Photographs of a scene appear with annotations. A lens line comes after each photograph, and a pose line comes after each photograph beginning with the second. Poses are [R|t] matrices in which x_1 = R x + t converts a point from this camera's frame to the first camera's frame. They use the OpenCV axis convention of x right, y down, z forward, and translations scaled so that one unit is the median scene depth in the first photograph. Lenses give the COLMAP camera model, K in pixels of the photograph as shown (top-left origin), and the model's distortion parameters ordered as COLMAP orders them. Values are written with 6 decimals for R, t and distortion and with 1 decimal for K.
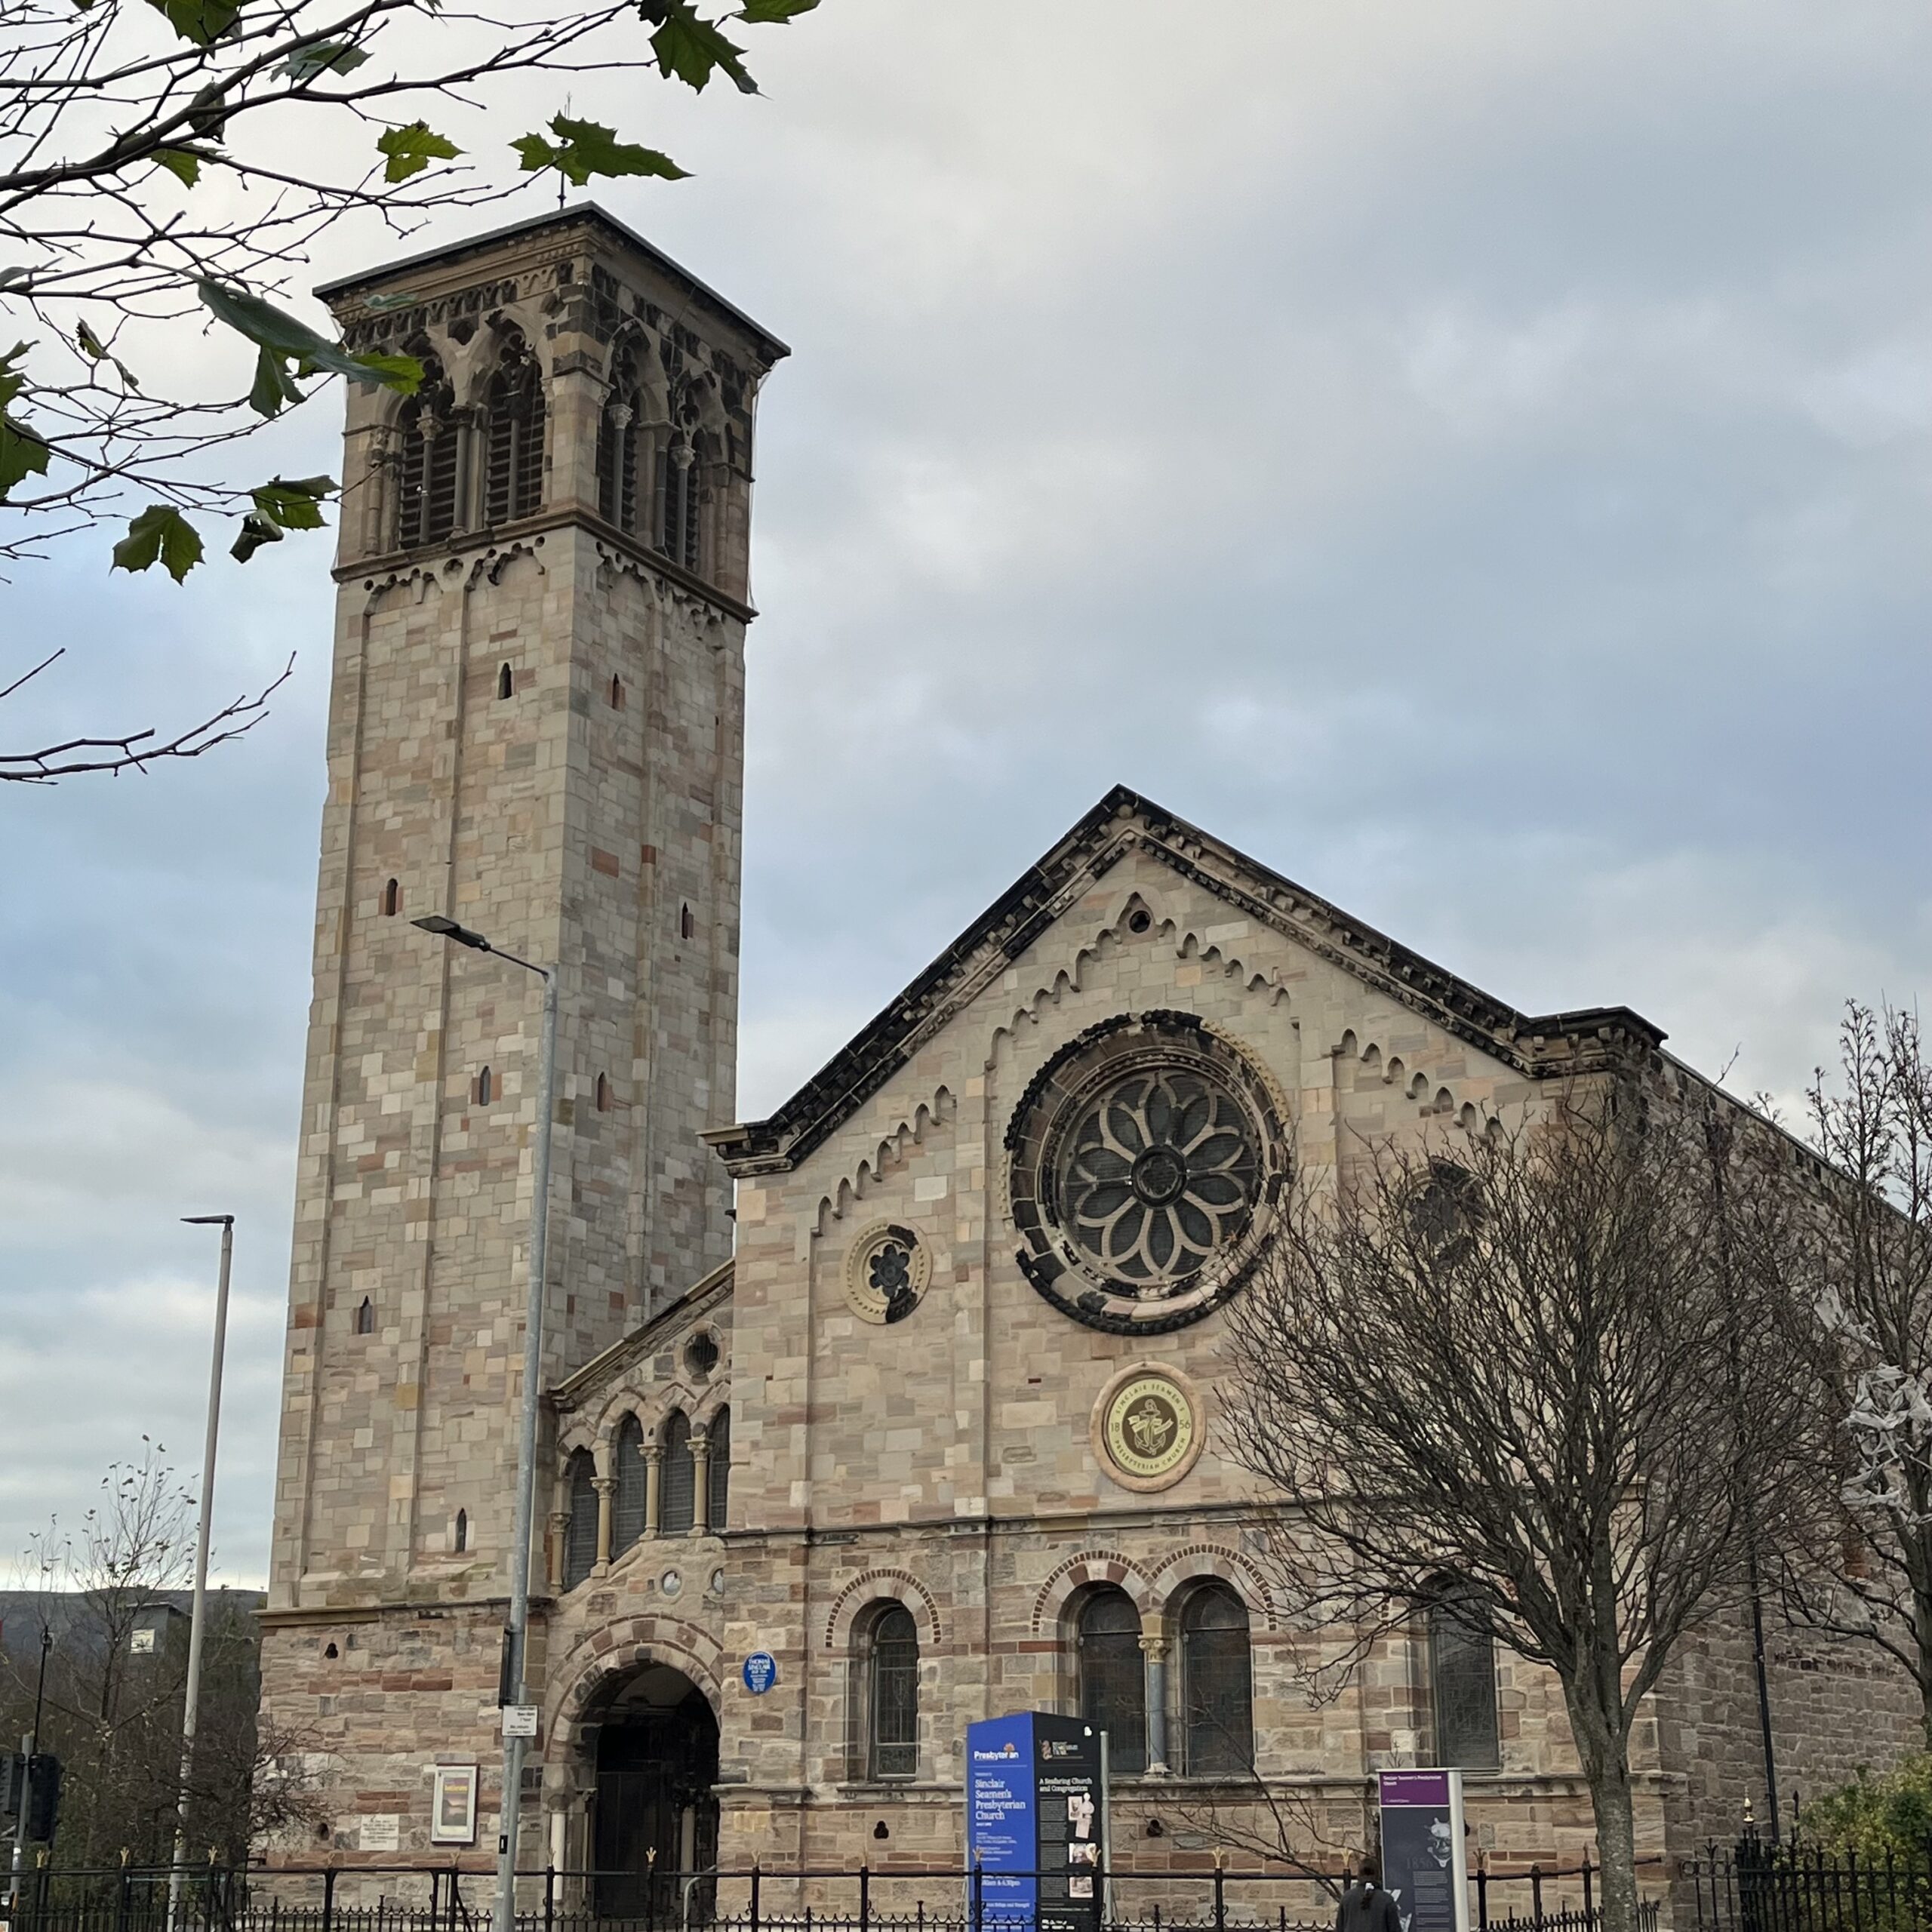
lens RADIAL K [[3010.8, 0, 1033.8], [0, 3010.8, 960.1], [0, 0, 1]] dist [0.159926, -0.764182]
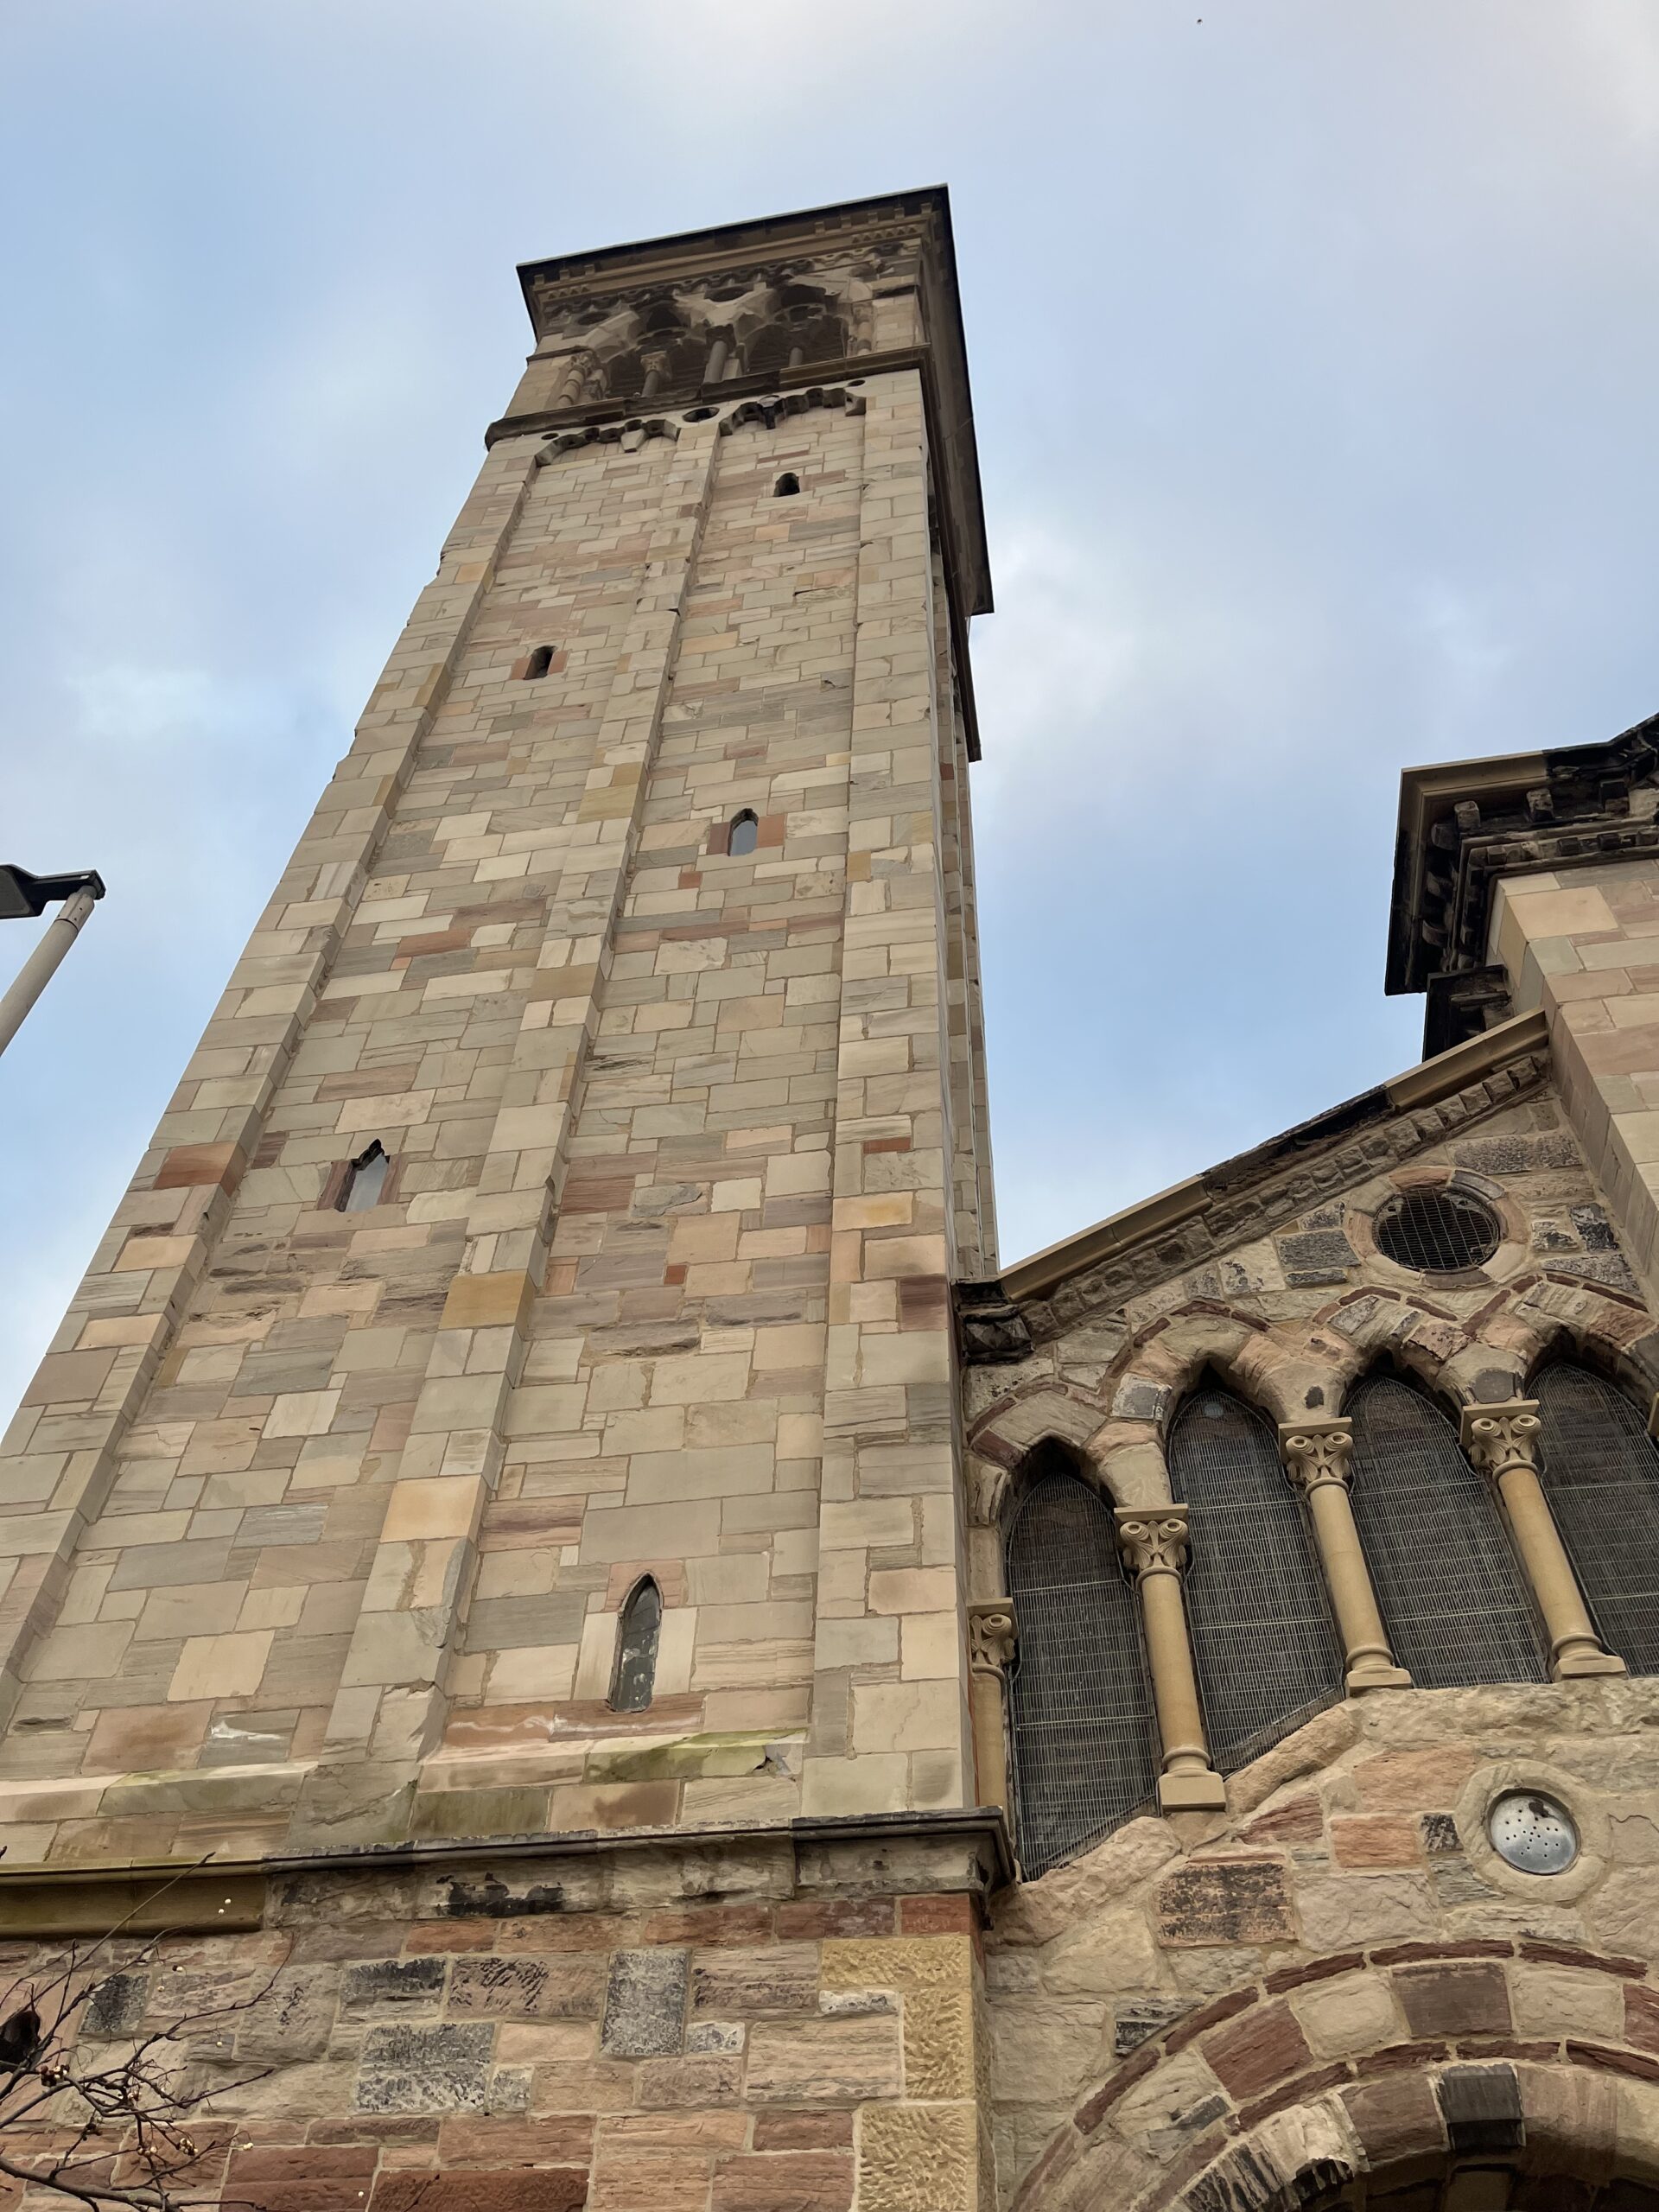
lens RADIAL K [[1697.3, 0, 833.3], [0, 1697.3, 1146.3], [0, 0, 1]] dist [0.085316, -0.134341]
pose [[0.945166, 0.262599, 0.194174, -0.227126], [-0.121765, 0.835024, -0.536571, 0.247664], [-0.303043, 0.483505, 0.821211, 0.875297]]
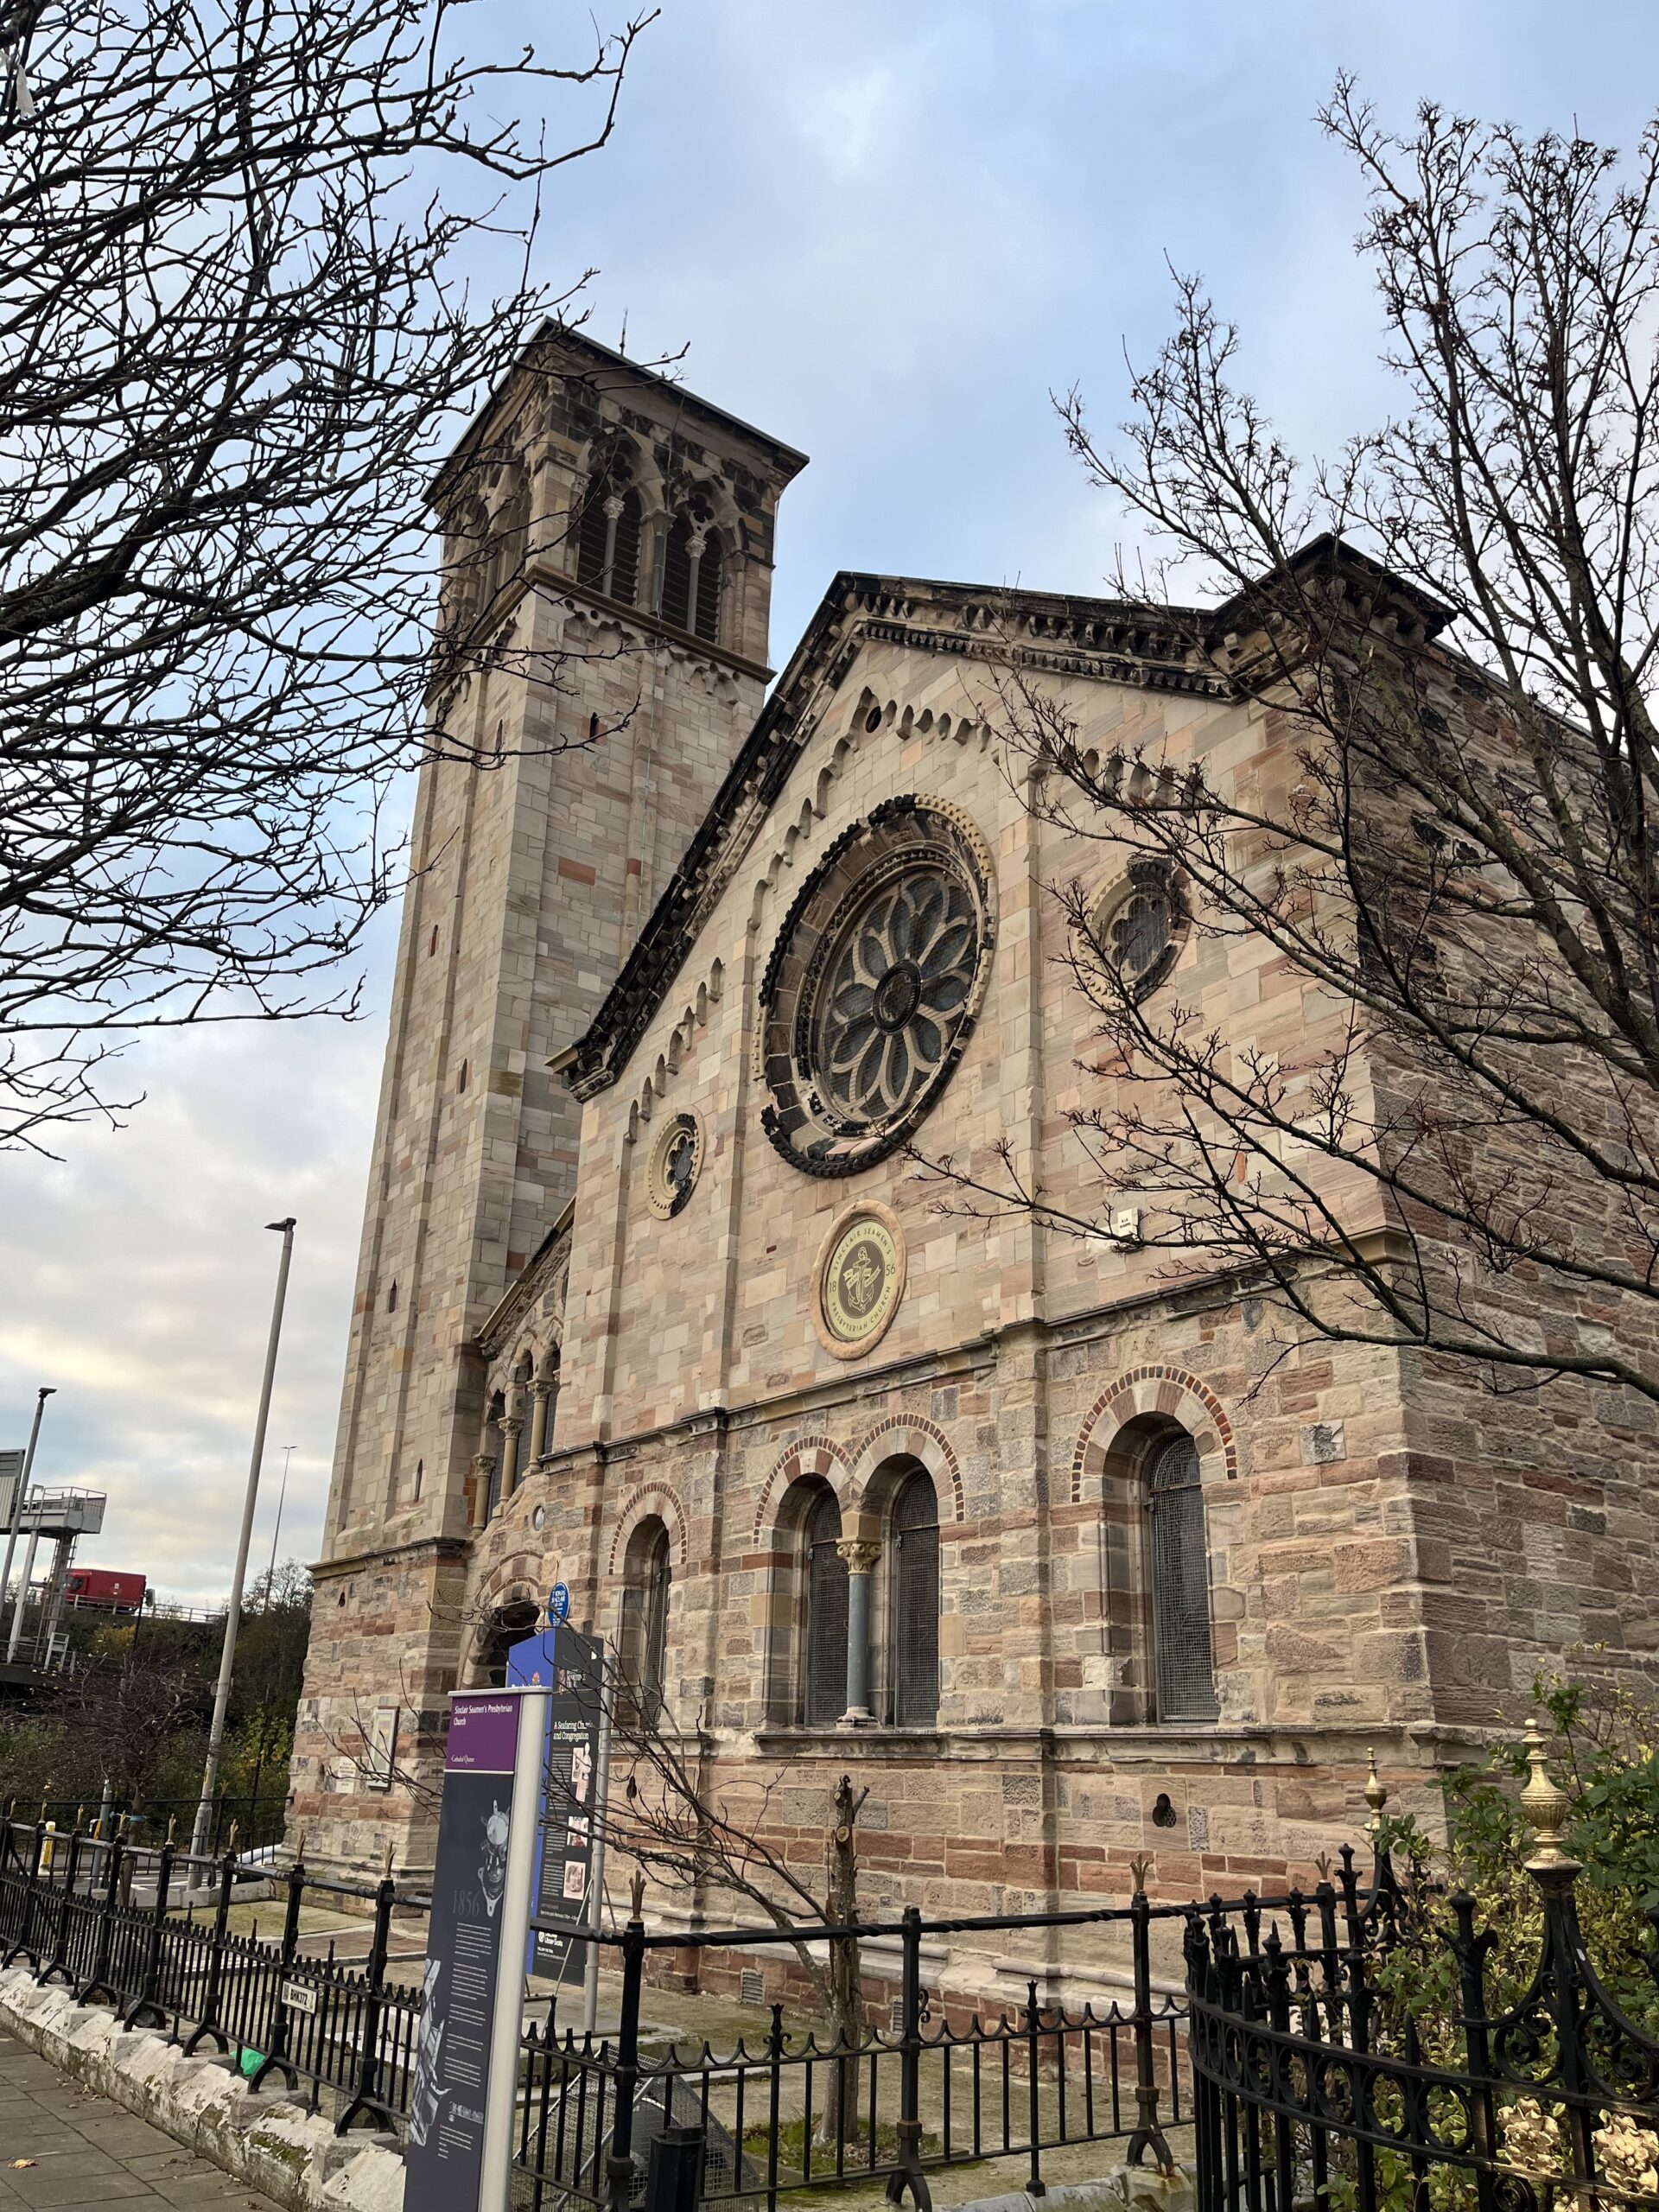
lens RADIAL K [[1697.3, 0, 833.3], [0, 1697.3, 1146.3], [0, 0, 1]] dist [0.085316, -0.134341]
pose [[0.903951, -0.123200, -0.409505, 0.205532], [0.092800, 0.991296, -0.093384, 0.149719], [0.417445, 0.046412, 0.907516, 0.546778]]
